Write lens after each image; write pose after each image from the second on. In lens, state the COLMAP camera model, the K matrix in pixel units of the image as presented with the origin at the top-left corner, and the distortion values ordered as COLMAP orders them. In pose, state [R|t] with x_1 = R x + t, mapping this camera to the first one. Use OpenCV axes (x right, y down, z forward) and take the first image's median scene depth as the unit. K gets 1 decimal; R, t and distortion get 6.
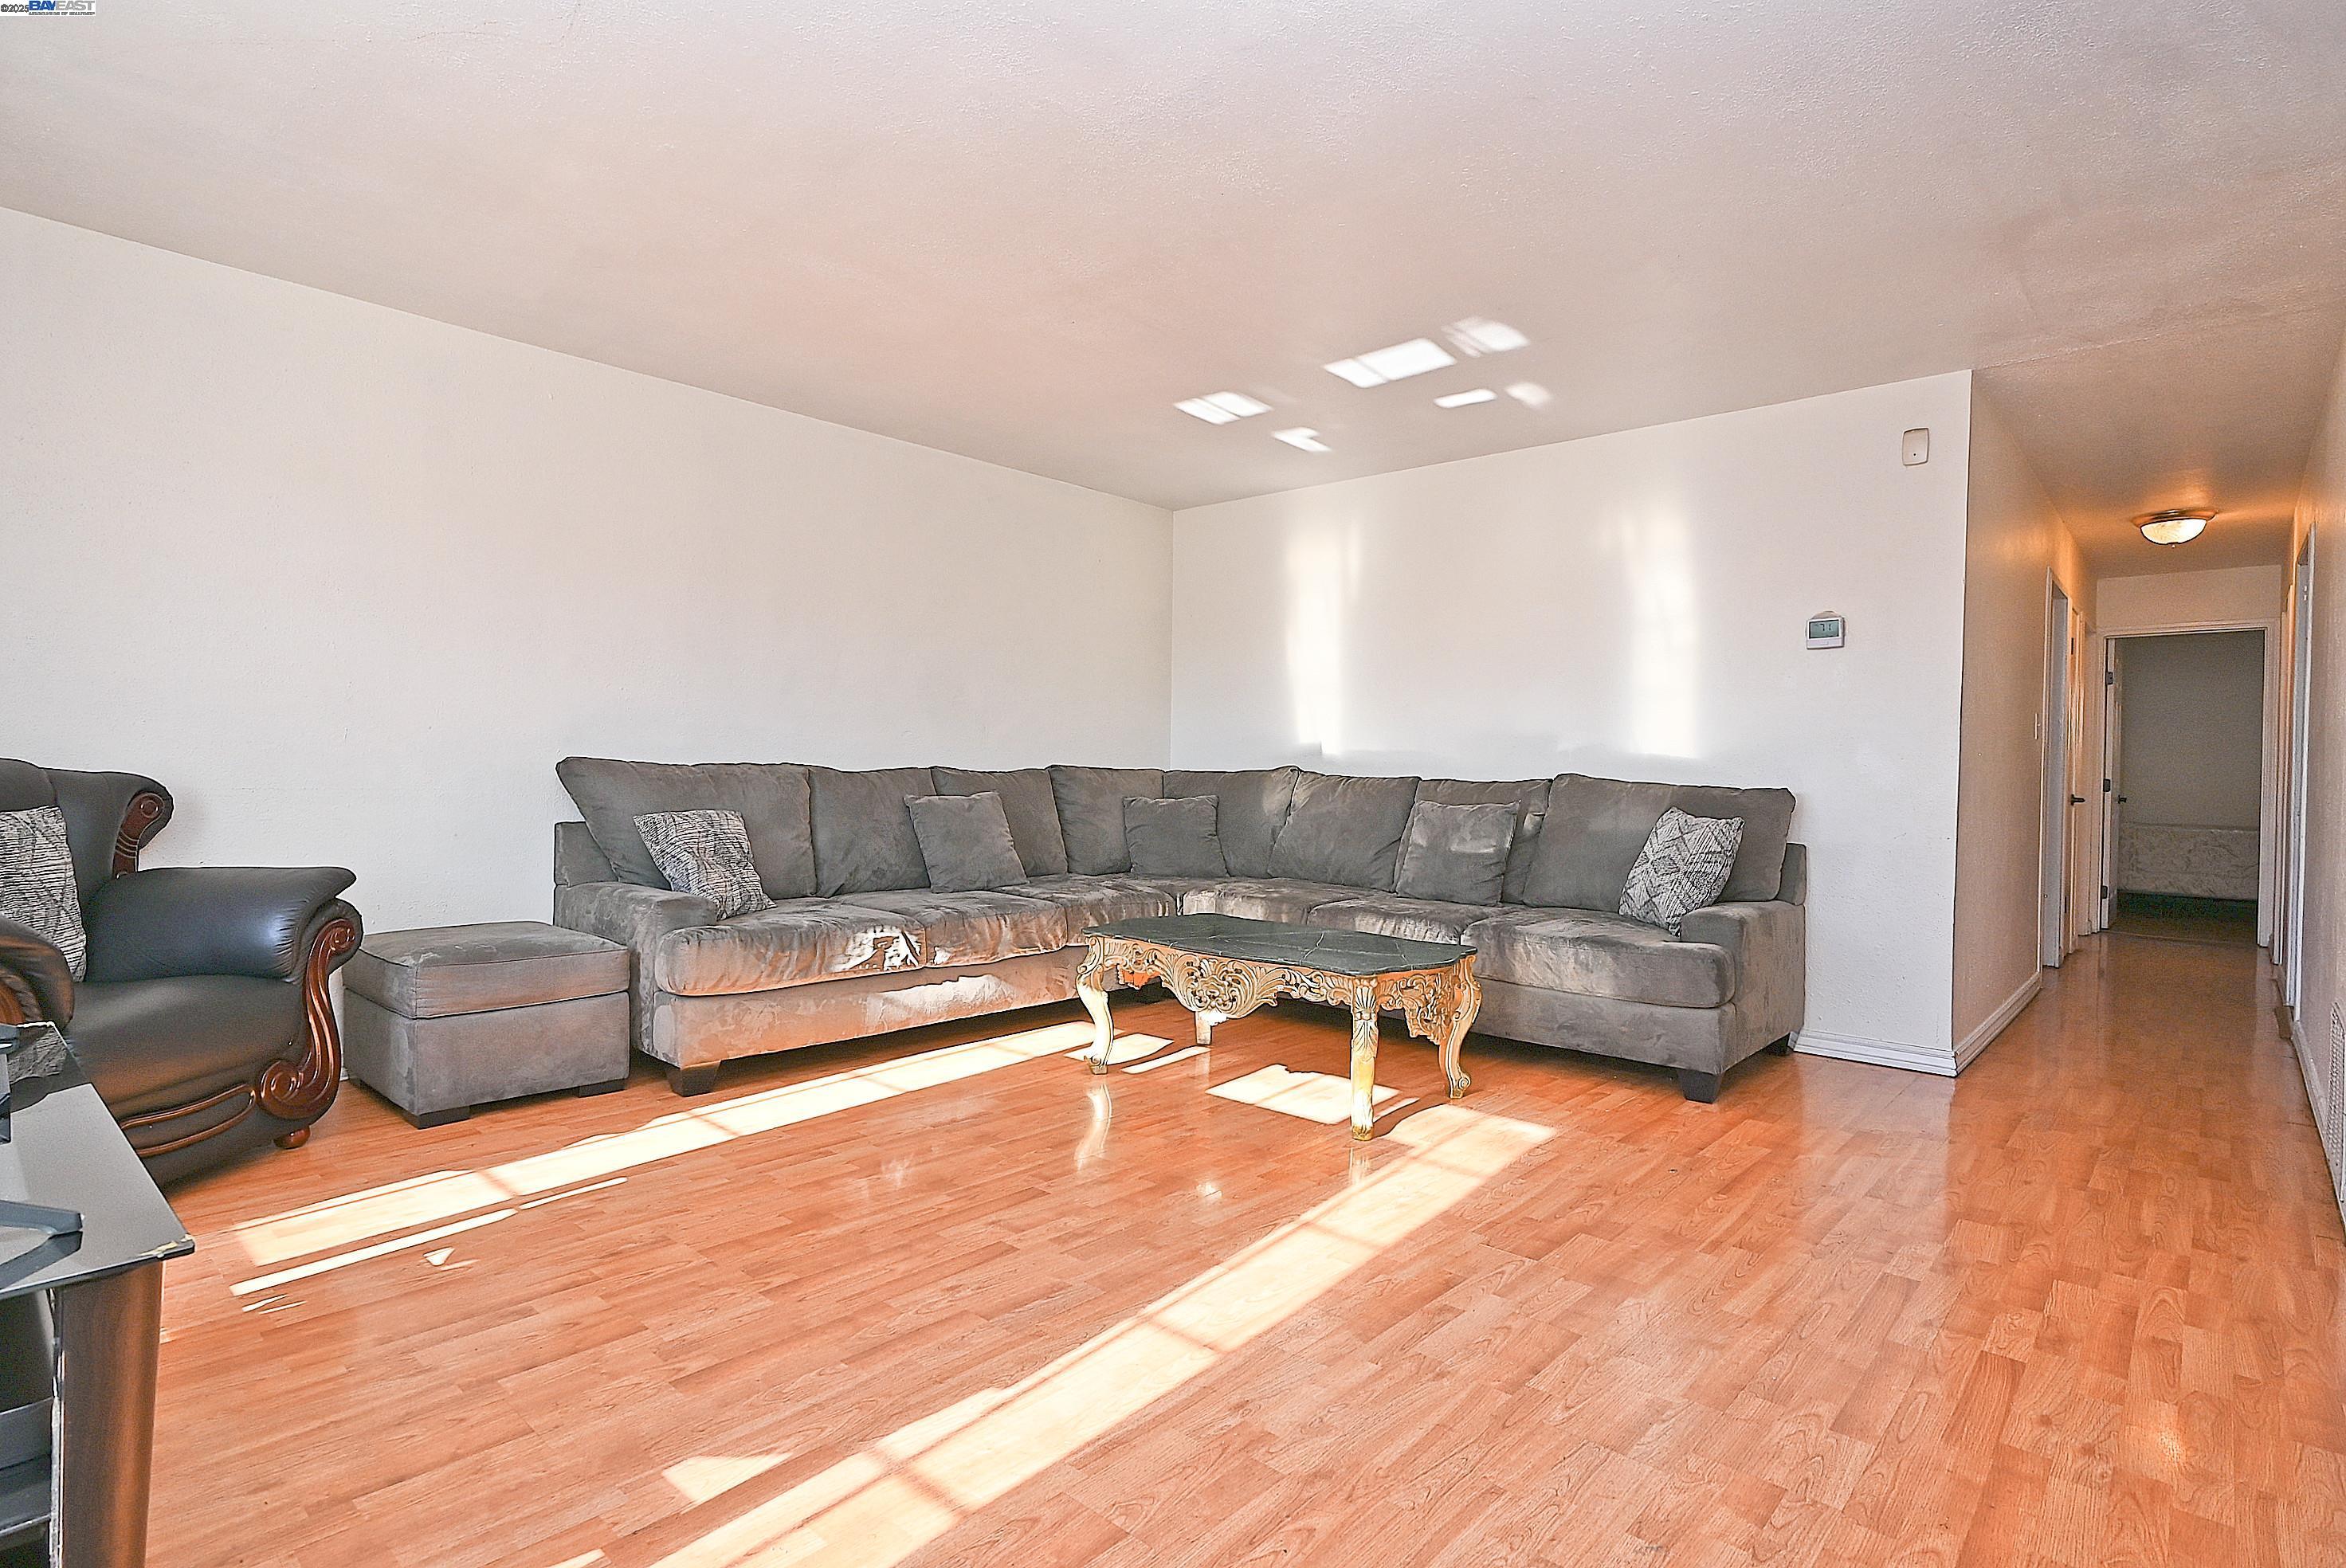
lens RADIAL K [[1159.7, 0, 1174.3], [0, 1159.7, 783.4], [0, 0, 1]] dist [-0.007779, 0.003570]
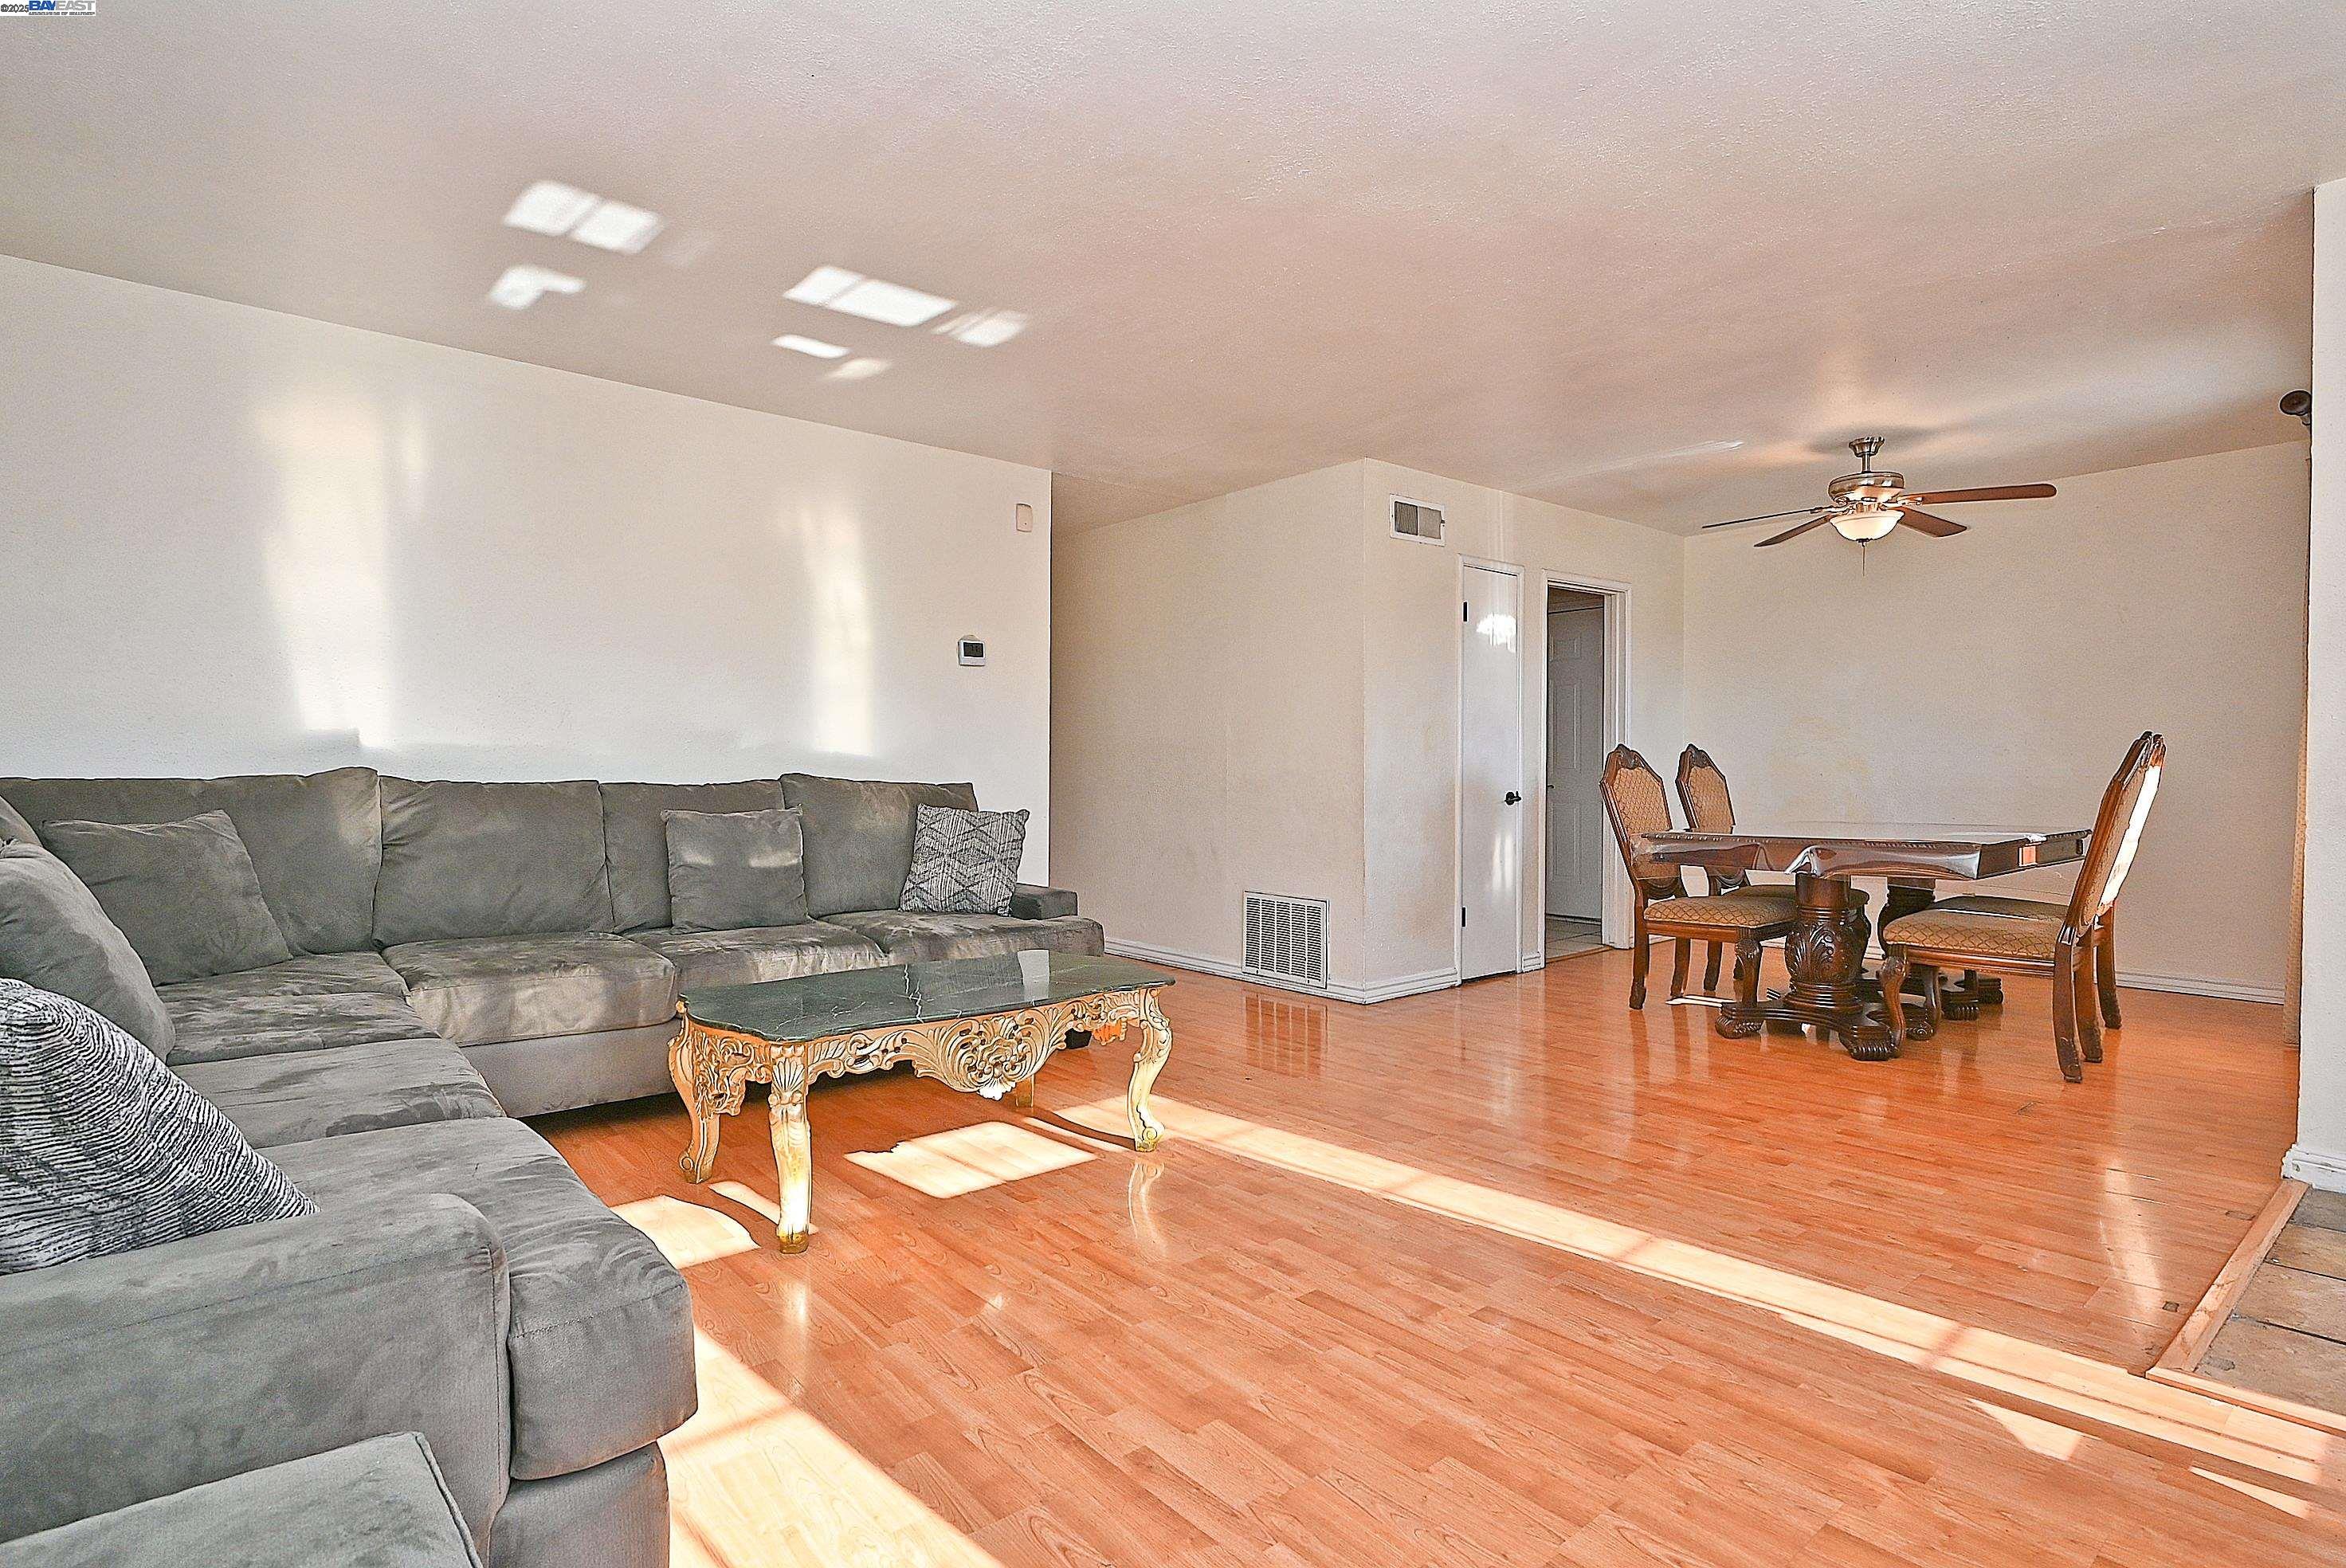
lens RADIAL K [[1159.7, 0, 1167.7], [0, 1159.7, 786.8], [0, 0, 1]] dist [-0.007779, 0.003570]
pose [[0.137269, -0.029349, 0.990099, -0.725411], [0.010159, 0.999550, 0.028220, -0.027895], [-0.990482, 0.006185, 0.137505, 0.759983]]
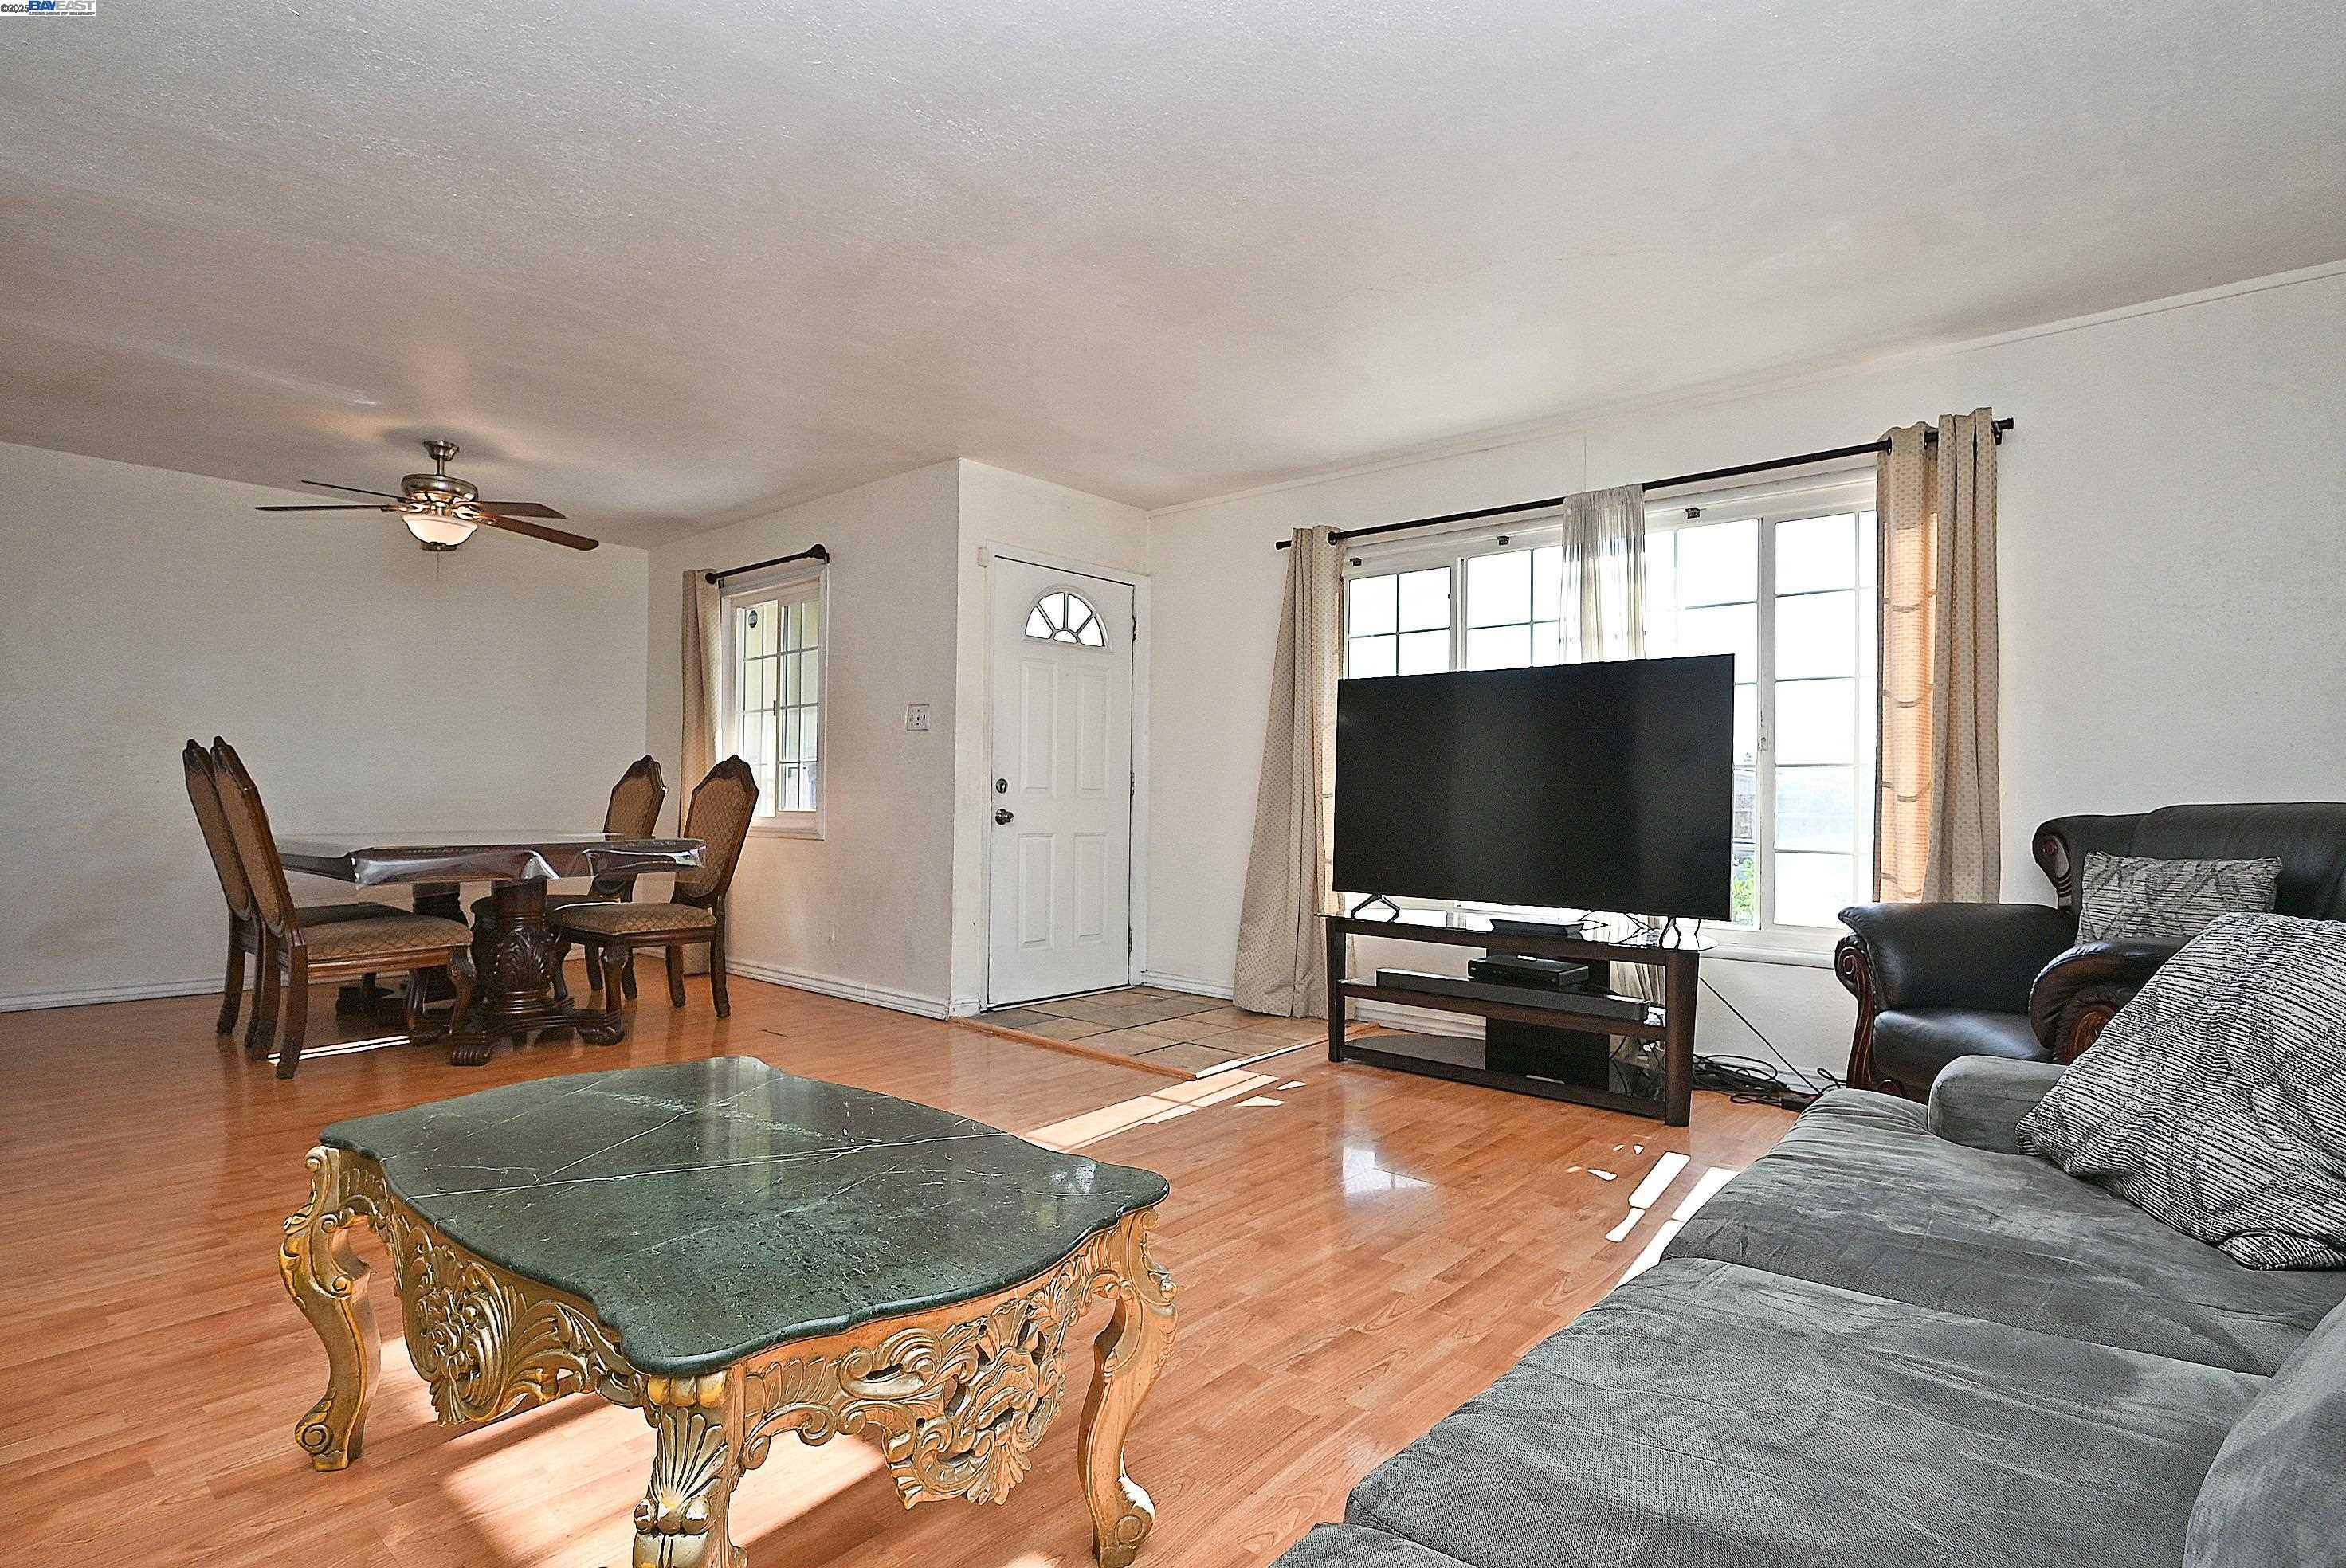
lens RADIAL K [[1159.7, 0, 1170.2], [0, 1159.7, 774.7], [0, 0, 1]] dist [-0.007779, 0.003570]
pose [[-0.999524, -0.027216, -0.014555, -0.076763], [-0.027026, 0.999549, -0.013086, -0.007169], [0.014904, -0.012686, -0.999808, 1.503472]]
